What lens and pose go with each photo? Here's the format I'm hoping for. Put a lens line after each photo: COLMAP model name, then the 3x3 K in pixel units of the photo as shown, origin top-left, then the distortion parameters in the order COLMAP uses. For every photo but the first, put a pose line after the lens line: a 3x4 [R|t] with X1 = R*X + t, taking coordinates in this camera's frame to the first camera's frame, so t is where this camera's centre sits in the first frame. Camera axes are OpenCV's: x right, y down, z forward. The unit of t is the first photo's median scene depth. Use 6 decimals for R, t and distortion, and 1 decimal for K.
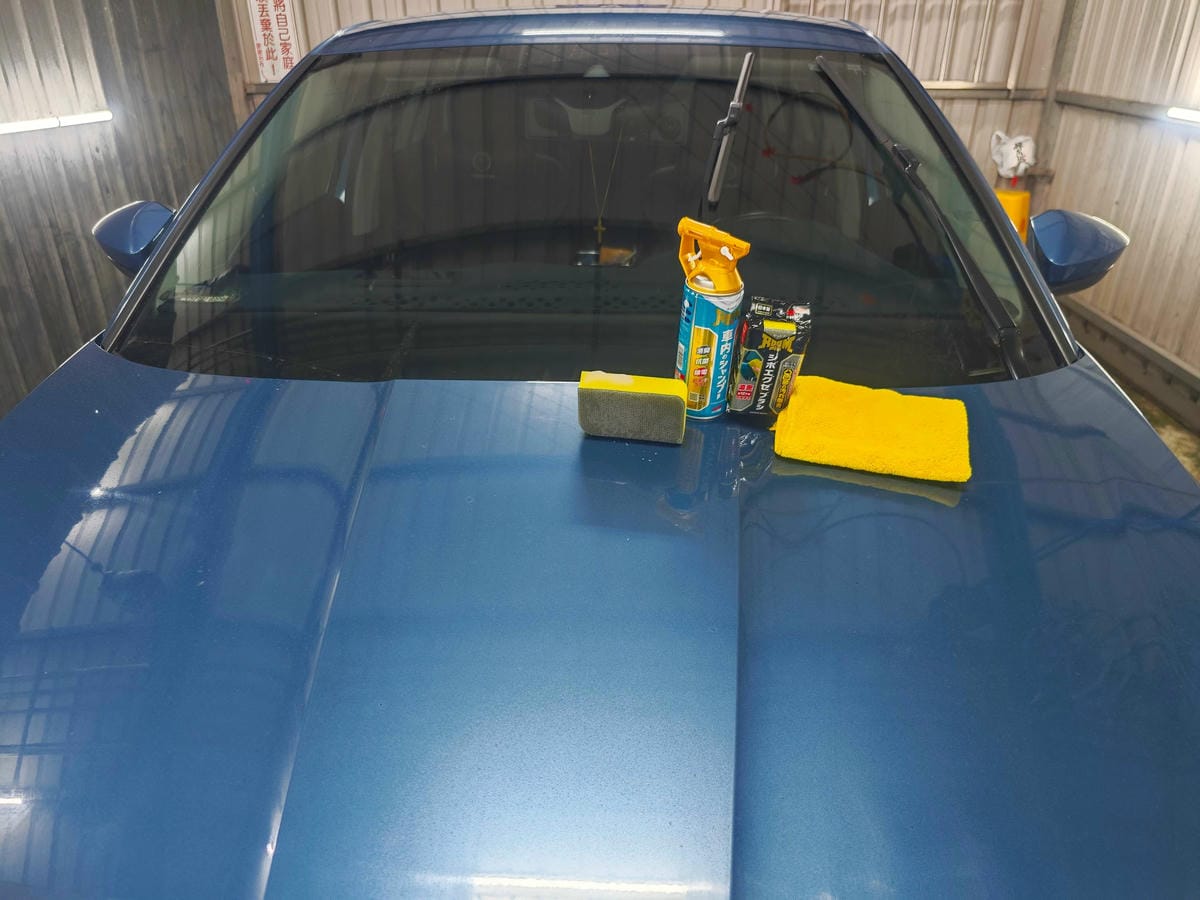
lens RADIAL K [[835.4, 0, 575.0], [0, 835.4, 455.3], [0, 0, 1]] dist [0.038972, 0.000090]
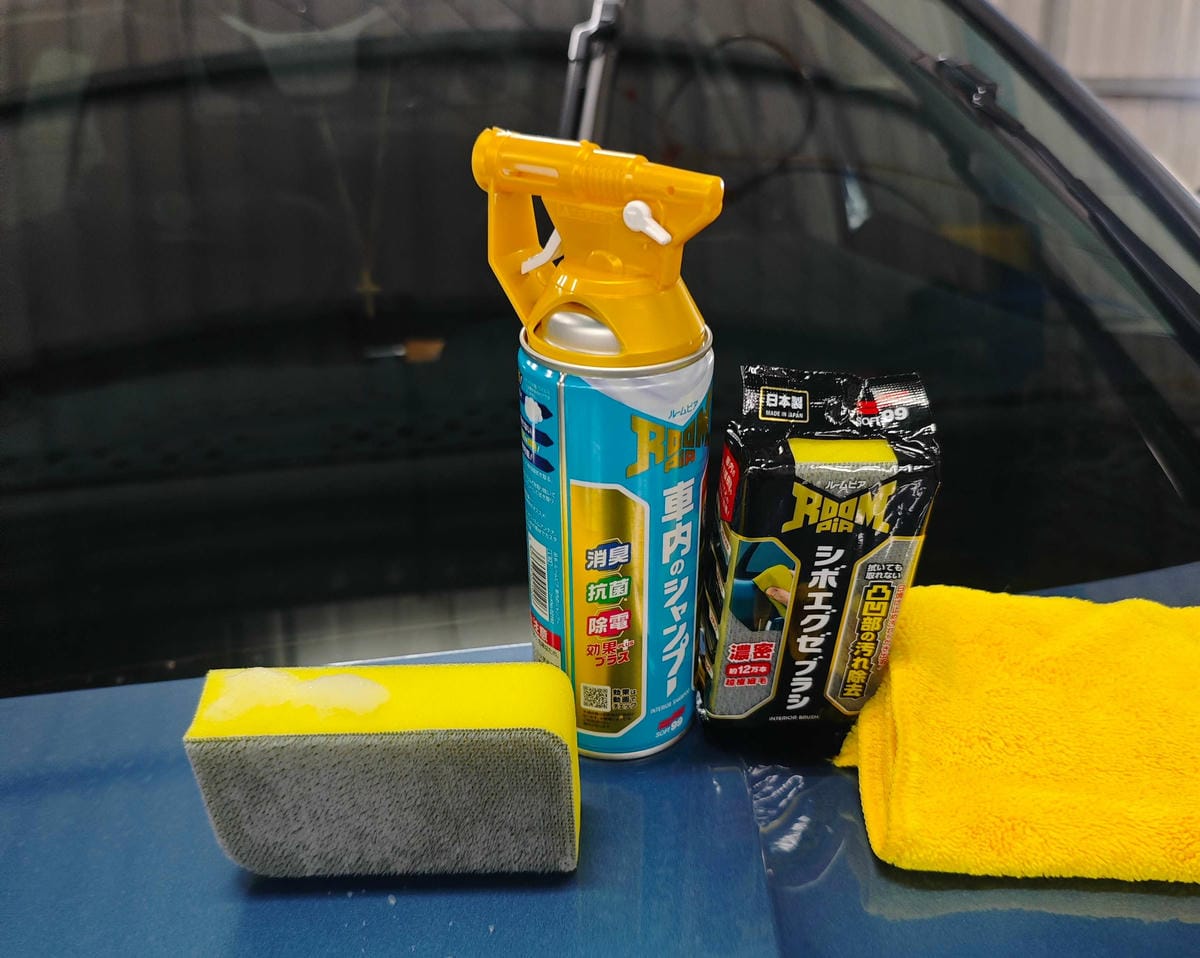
lens RADIAL K [[1134.5, 0, 597.9], [0, 1134.5, 576.3], [0, 0, 1]] dist [0.068857, -0.011512]
pose [[0.984246, -0.115644, 0.133740, 0.093331], [0.122712, 0.991383, -0.045851, -0.099247], [-0.127285, 0.061540, 0.989955, 0.588213]]
